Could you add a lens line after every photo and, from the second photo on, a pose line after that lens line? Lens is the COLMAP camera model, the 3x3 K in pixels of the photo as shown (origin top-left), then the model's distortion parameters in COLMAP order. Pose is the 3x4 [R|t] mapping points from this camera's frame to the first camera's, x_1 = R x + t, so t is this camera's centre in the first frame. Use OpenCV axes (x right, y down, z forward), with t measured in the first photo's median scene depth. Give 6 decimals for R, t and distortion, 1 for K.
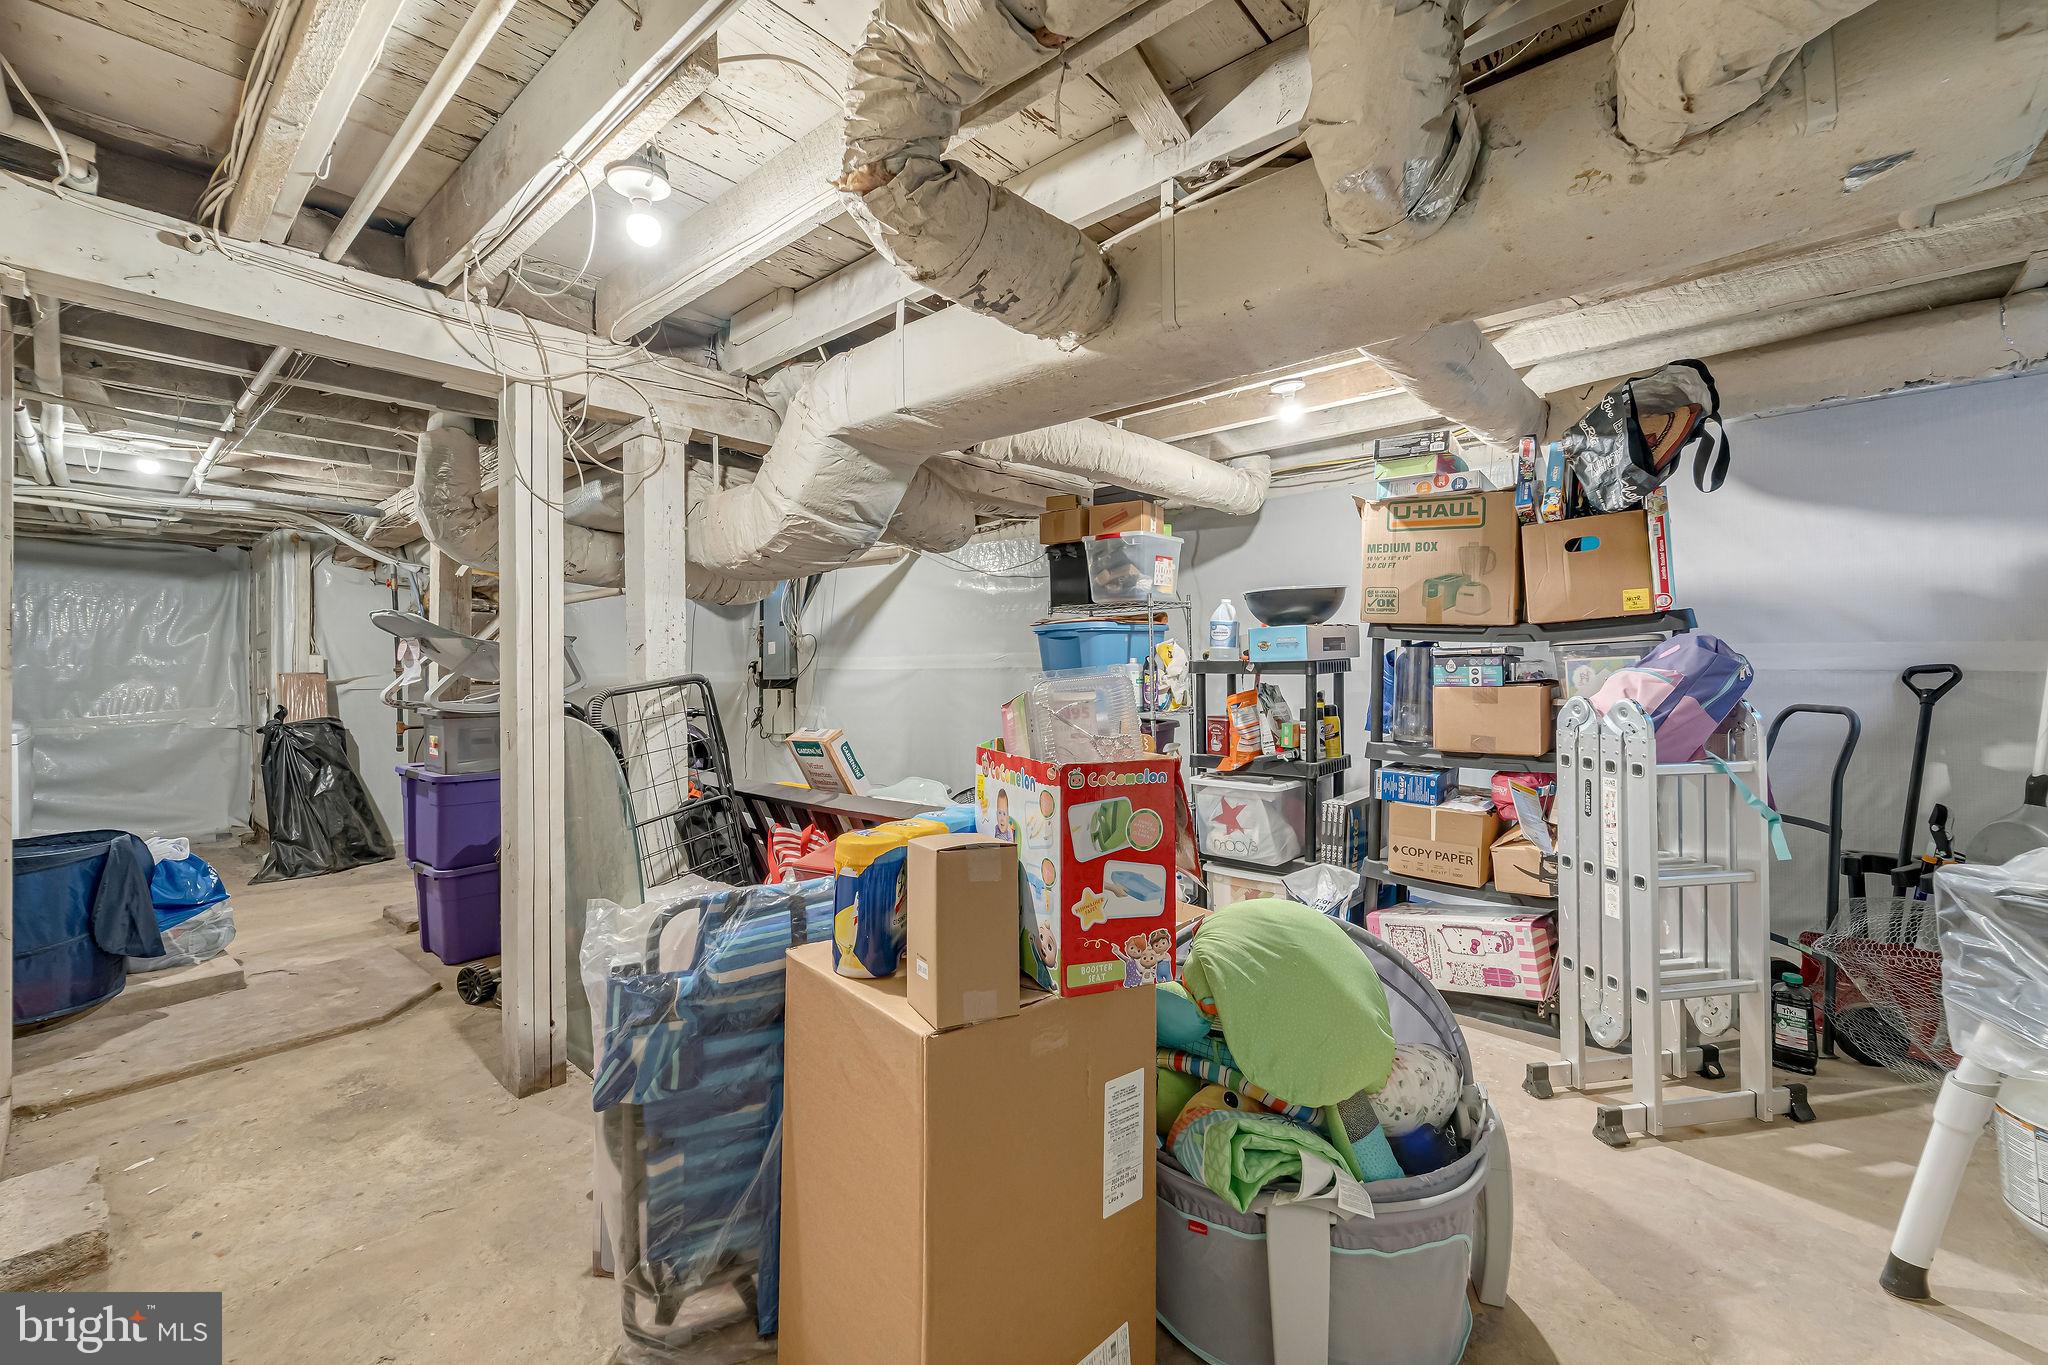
lens RADIAL K [[845.7, 0, 1021.2], [0, 845.7, 676.8], [0, 0, 1]] dist [-0.001596, -0.000090]
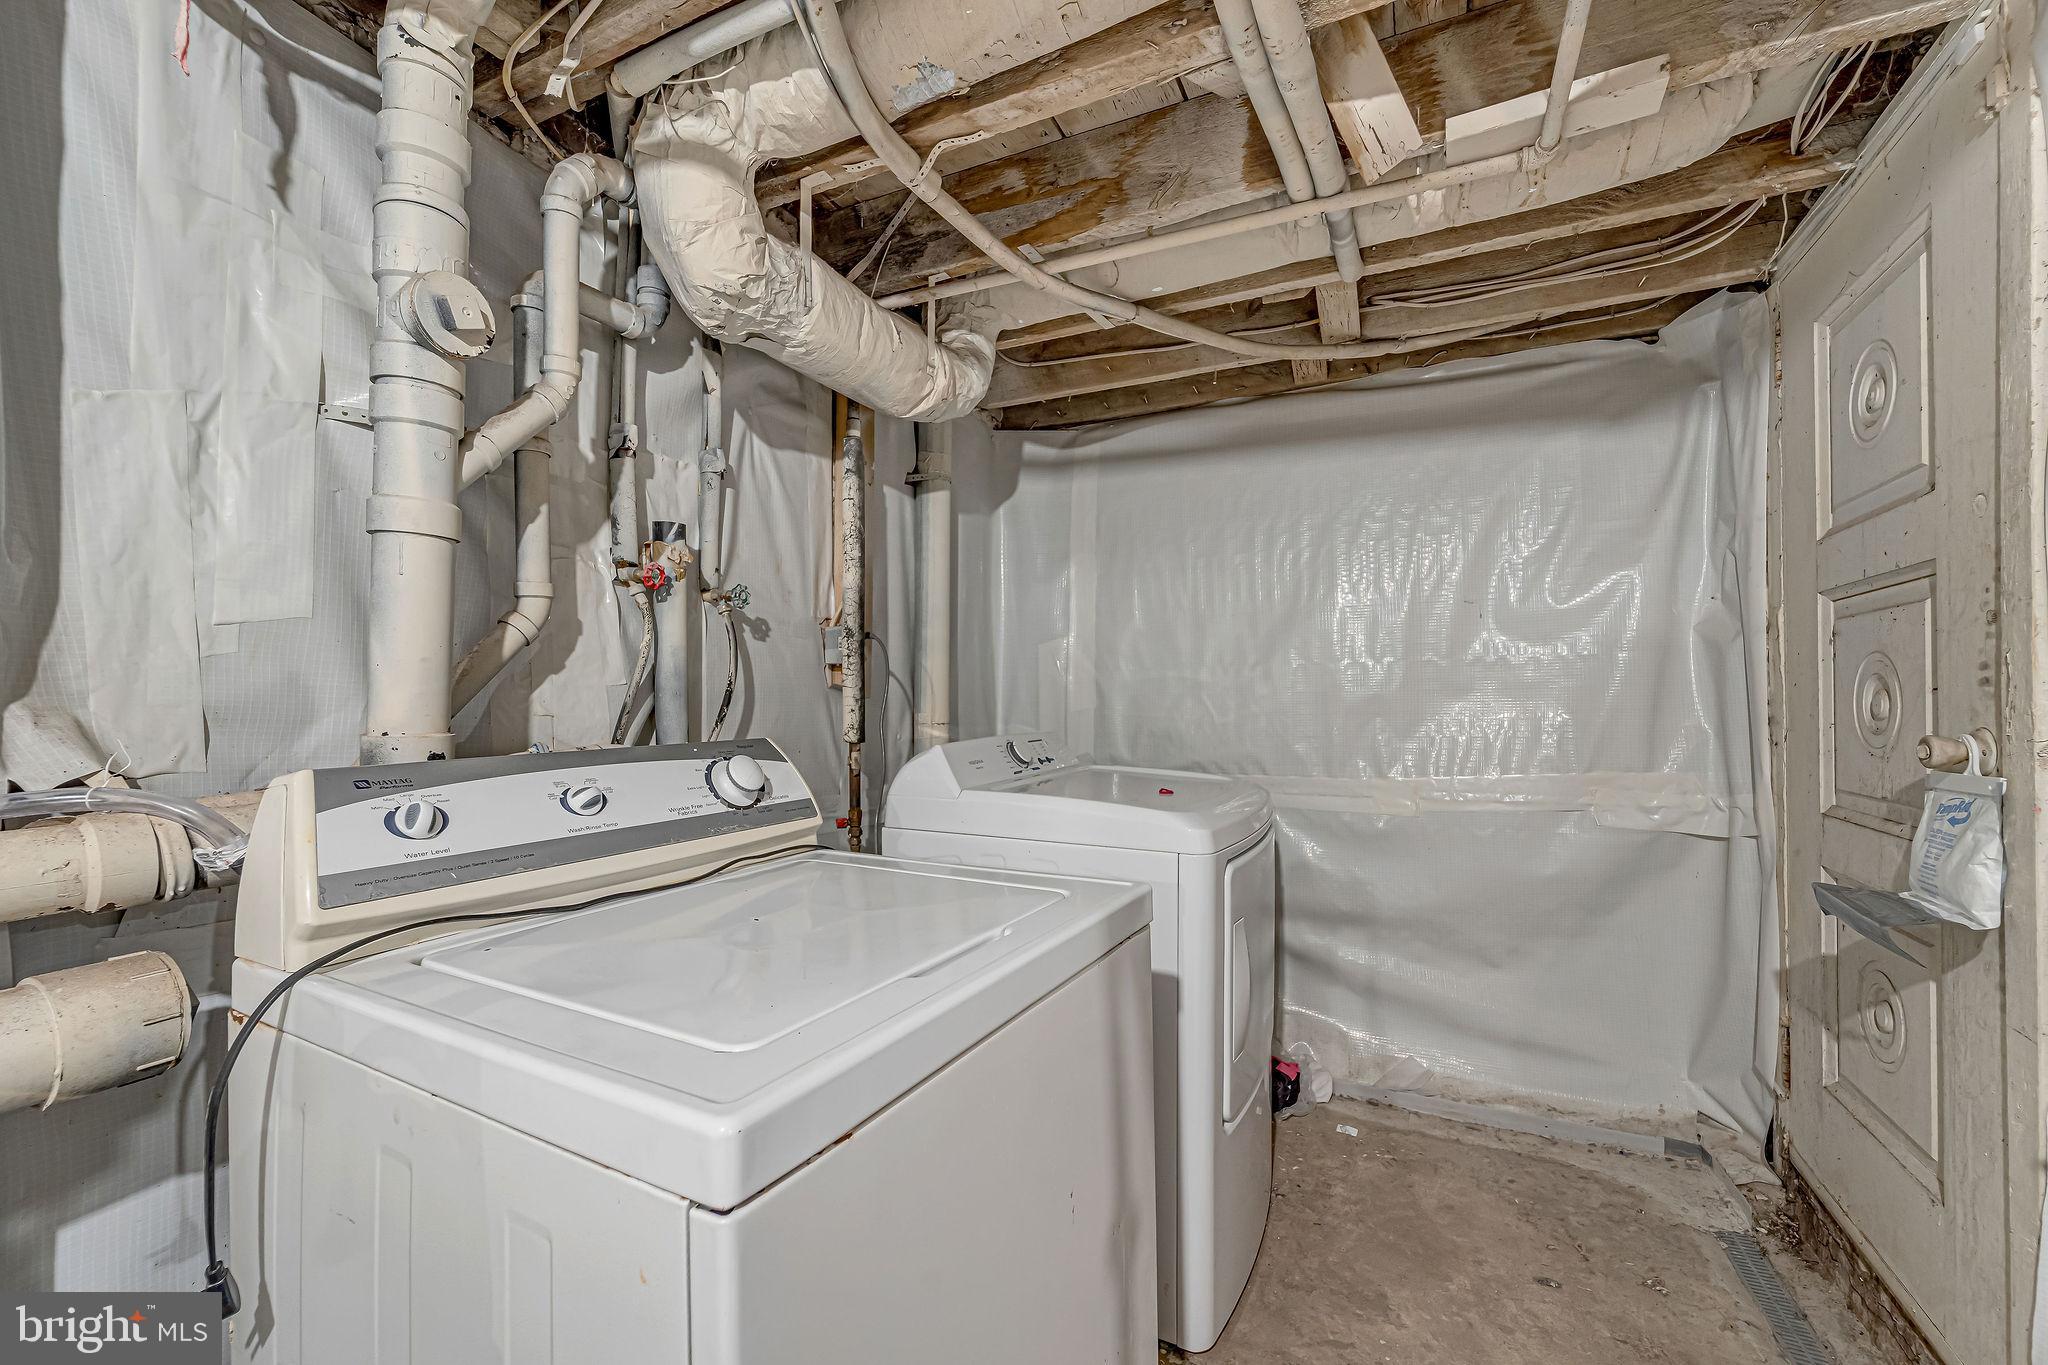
lens RADIAL K [[845.7, 0, 1018.0], [0, 845.7, 688.0], [0, 0, 1]] dist [-0.001596, -0.000090]
pose [[0.245212, -0.003915, -0.969462, -0.686636], [-0.002268, 0.999987, -0.004612, 0.002693], [0.969467, 0.003330, 0.245200, 0.661604]]
